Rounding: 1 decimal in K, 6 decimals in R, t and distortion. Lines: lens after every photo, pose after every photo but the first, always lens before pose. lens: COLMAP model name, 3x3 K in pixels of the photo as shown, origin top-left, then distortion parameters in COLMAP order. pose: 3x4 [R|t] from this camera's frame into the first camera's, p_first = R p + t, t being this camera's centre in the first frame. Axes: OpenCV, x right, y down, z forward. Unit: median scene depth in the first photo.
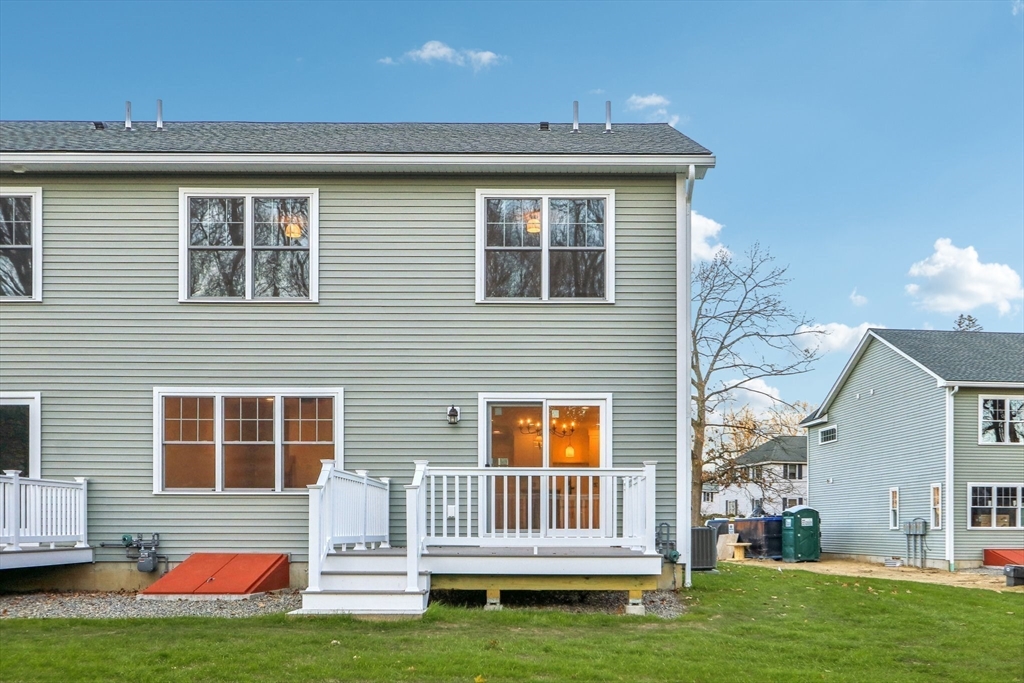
lens RADIAL K [[959.1, 0, 512.0], [0, 959.1, 341.5], [0, 0, 1]] dist [-0.010849, 0.018201]
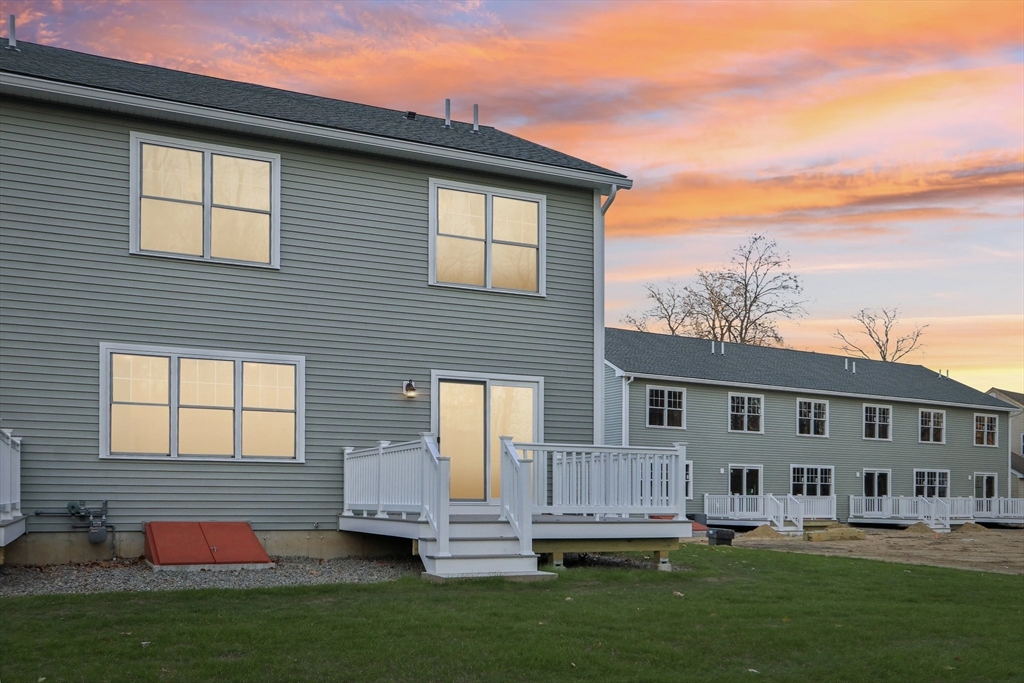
lens RADIAL K [[945.8, 0, 512.0], [0, 945.8, 293.2], [0, 0, 1]] dist [0.006244, 0.010115]
pose [[0.908546, 0.094056, 0.407060, -0.405267], [-0.086731, 0.995565, -0.036456, -0.000686], [-0.408683, -0.002183, 0.912674, 0.000218]]
